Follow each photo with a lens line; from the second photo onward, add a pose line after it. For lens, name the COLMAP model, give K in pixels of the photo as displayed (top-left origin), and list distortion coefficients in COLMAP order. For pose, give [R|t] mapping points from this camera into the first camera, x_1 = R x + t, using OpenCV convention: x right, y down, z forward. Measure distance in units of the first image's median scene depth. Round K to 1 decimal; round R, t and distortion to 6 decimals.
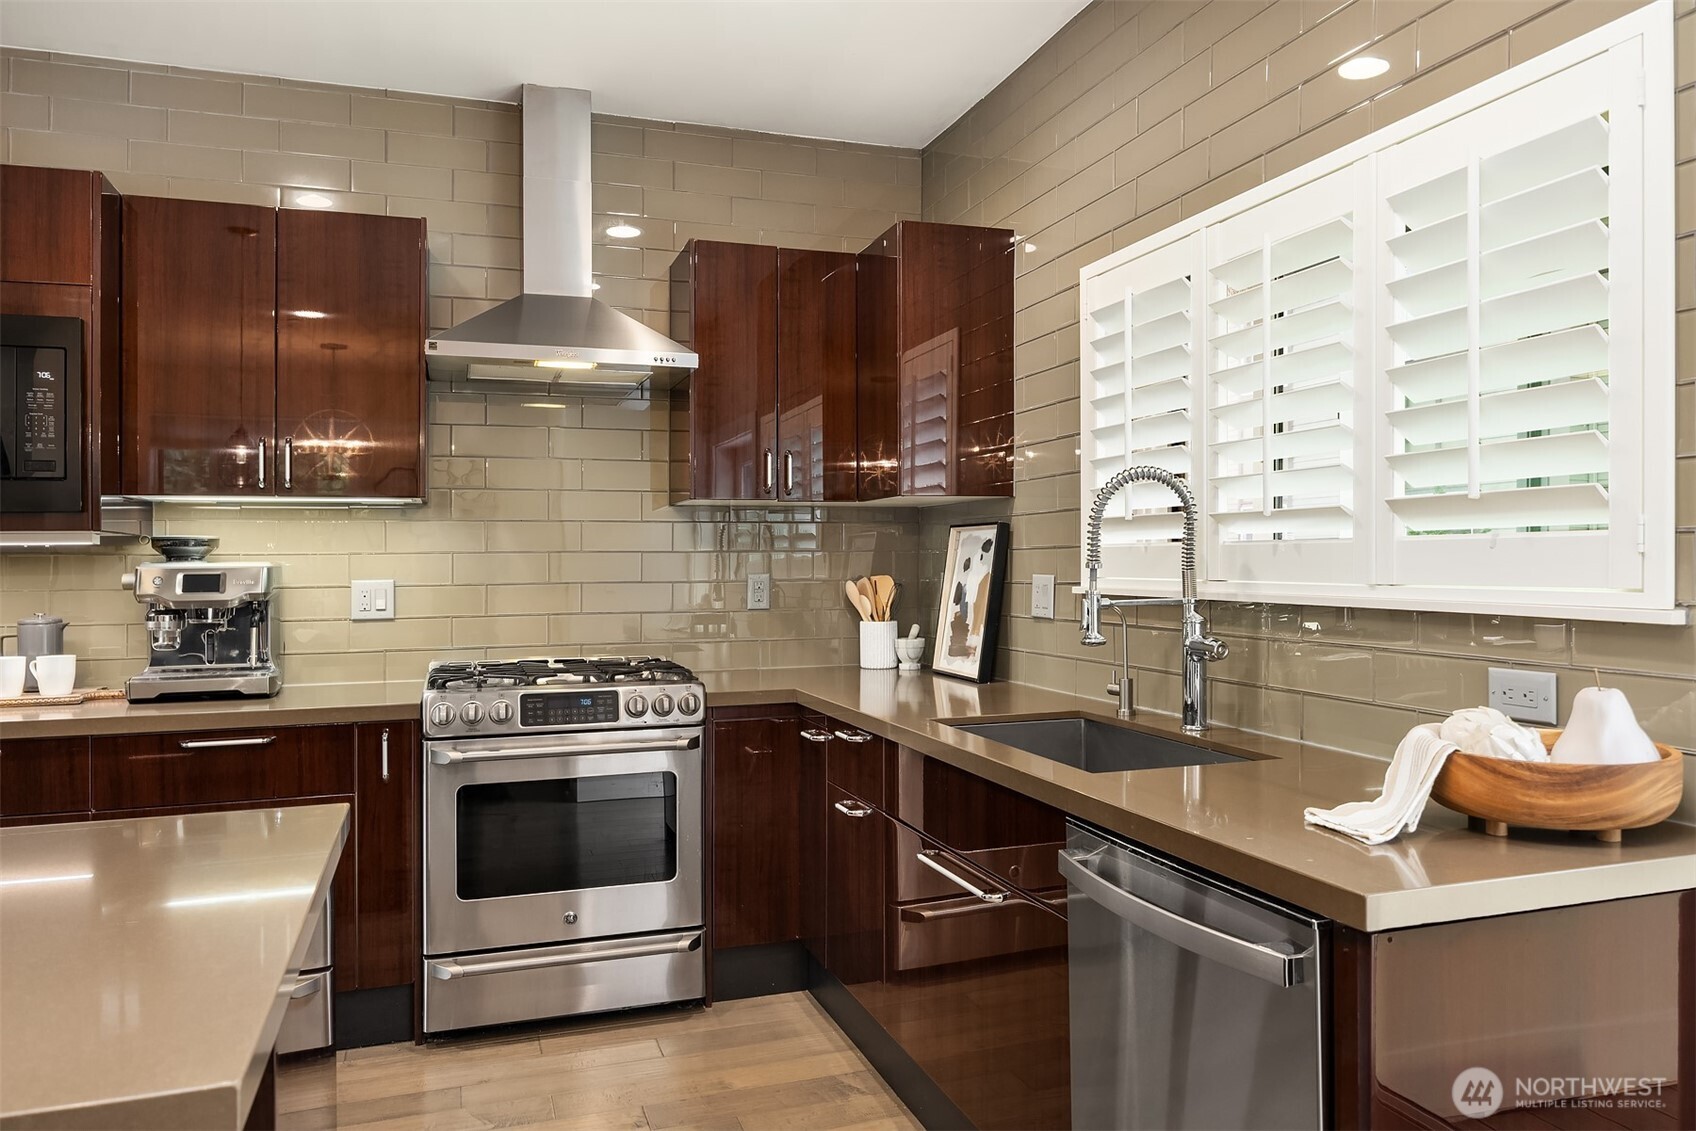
lens RADIAL K [[1184.4, 0, 848.0], [0, 1184.4, 565.5], [0, 0, 1]] dist [0.001696, -0.001893]
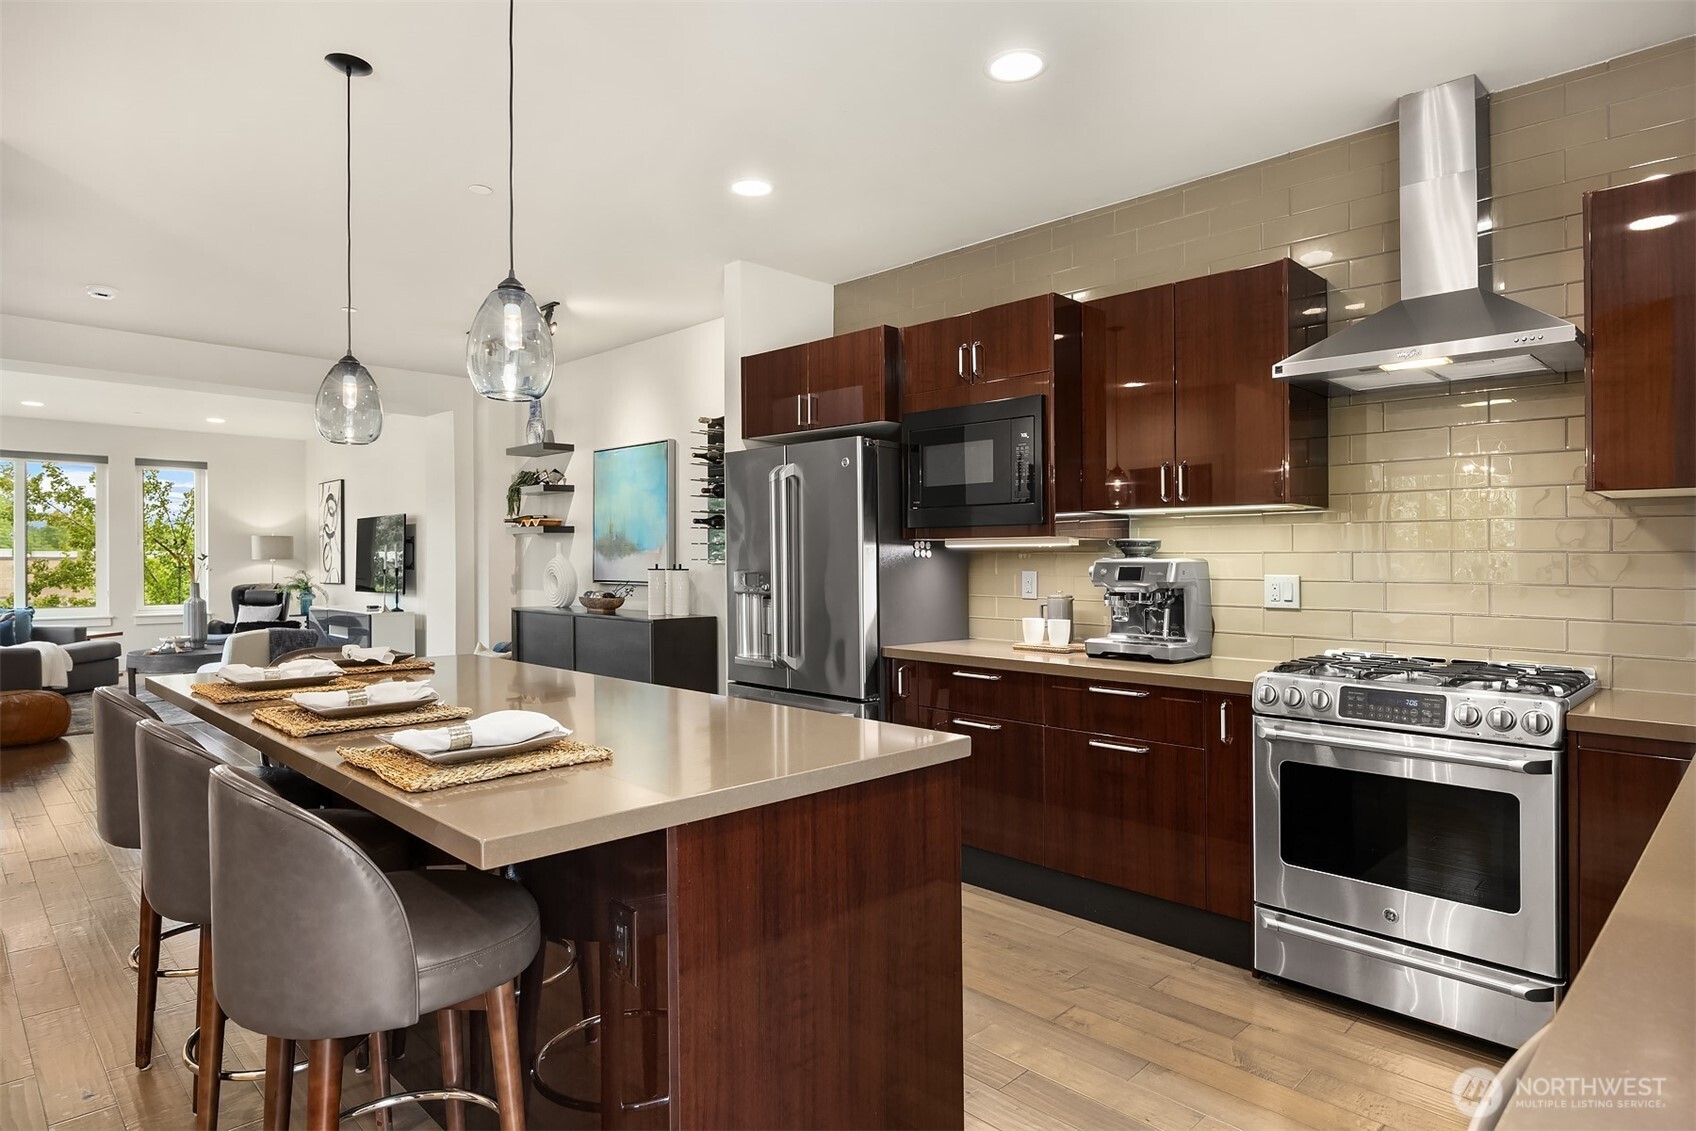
lens RADIAL K [[944.5, 0, 848.3], [0, 944.5, 557.3], [0, 0, 1]] dist [-0.002208, -0.000533]
pose [[0.437418, 0.007727, -0.899225, 0.283964], [-0.011342, 0.999931, 0.003076, -0.003480], [0.899187, 0.008854, 0.437475, 0.233144]]
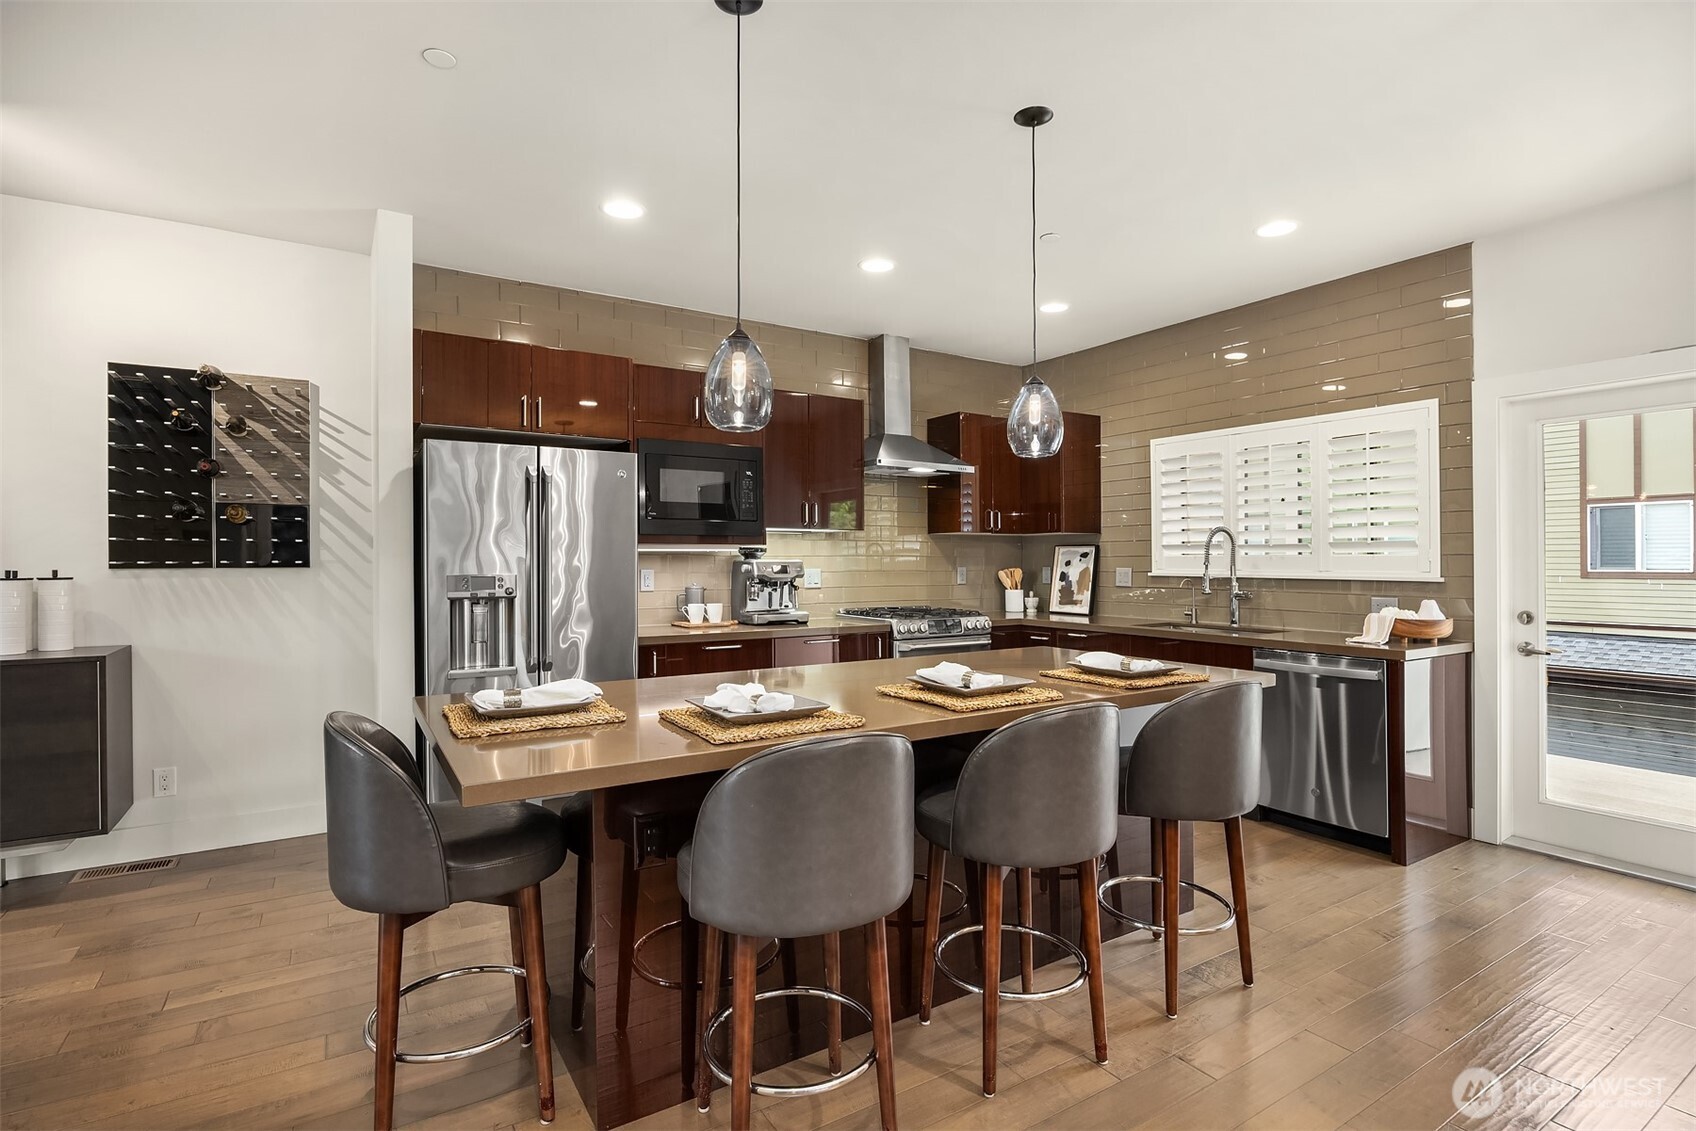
lens RADIAL K [[825.1, 0, 848.0], [0, 825.1, 565.5], [0, 0, 1]] dist [0.000854, 0.000170]
pose [[0.972934, 0.005829, 0.231008, -0.770422], [-0.006287, 0.999979, 0.001247, 0.004545], [-0.230996, -0.002665, 0.972951, -0.471537]]
